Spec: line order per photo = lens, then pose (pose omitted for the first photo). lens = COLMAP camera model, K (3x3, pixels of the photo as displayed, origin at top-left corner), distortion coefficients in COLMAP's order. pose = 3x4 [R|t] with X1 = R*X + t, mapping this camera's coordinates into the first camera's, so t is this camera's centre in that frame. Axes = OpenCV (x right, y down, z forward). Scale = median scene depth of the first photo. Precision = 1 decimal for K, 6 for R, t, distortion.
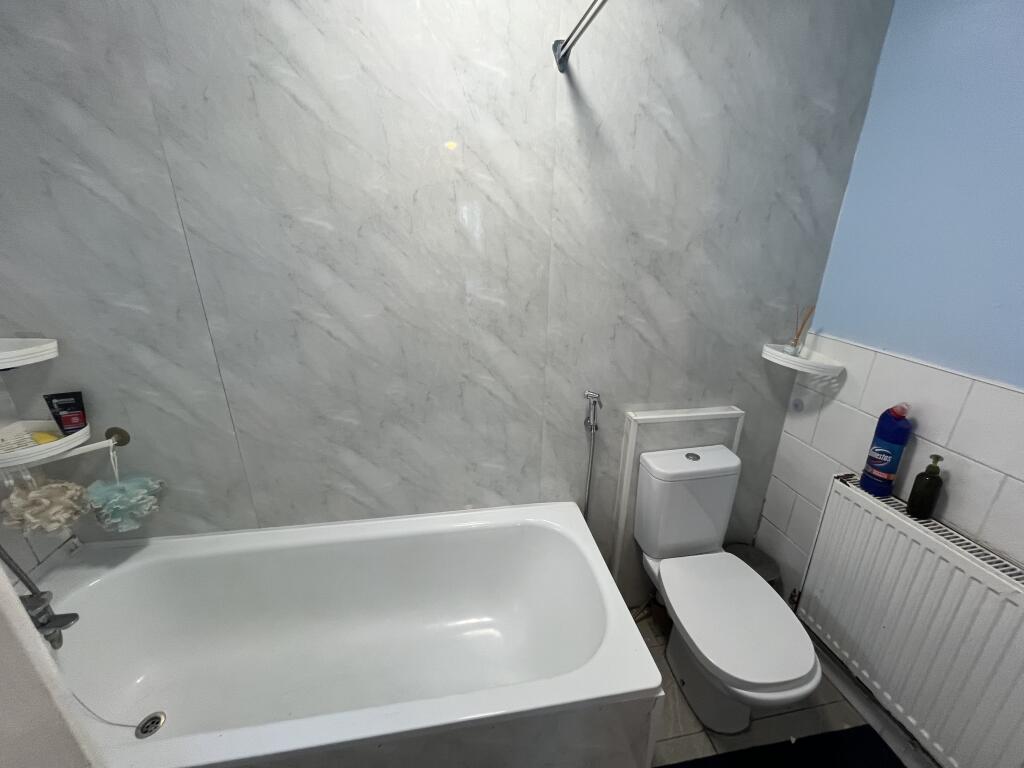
lens RADIAL K [[414.9, 0, 513.4], [0, 414.9, 382.6], [0, 0, 1]] dist [-0.001007, 0.000529]
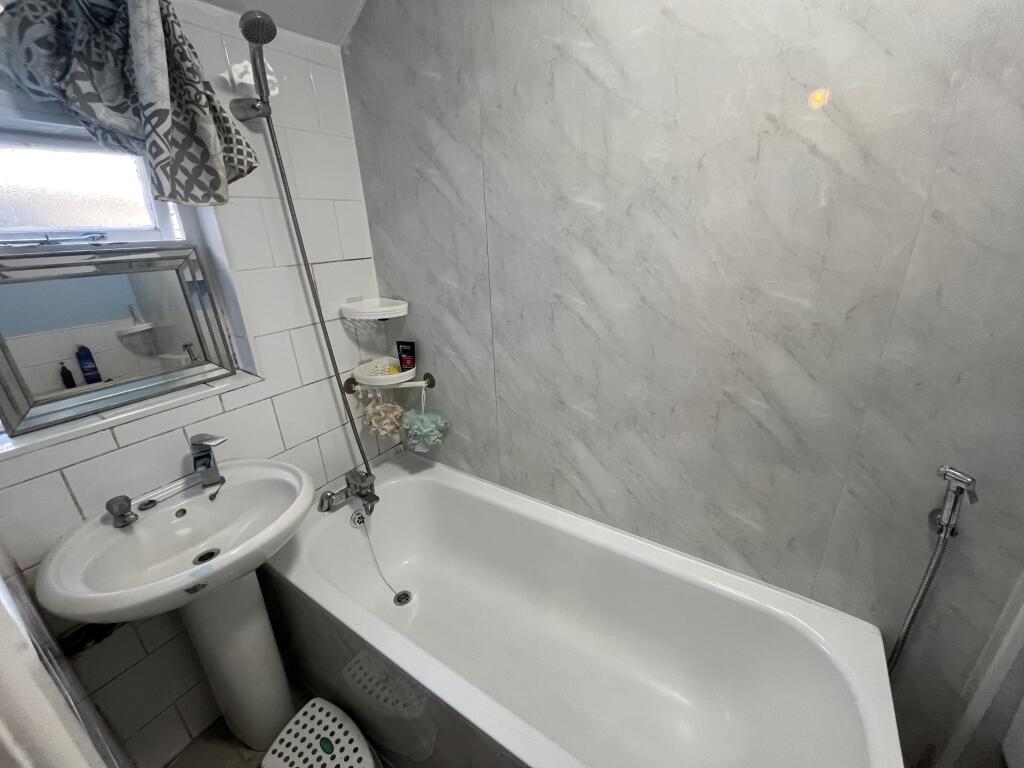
lens RADIAL K [[414.9, 0, 513.4], [0, 414.9, 382.6], [0, 0, 1]] dist [-0.001007, 0.000529]
pose [[0.736591, 0.205515, -0.644358, 0.093998], [-0.197803, 0.976520, 0.085341, -0.028462], [0.646767, 0.064594, 0.759948, 0.180180]]
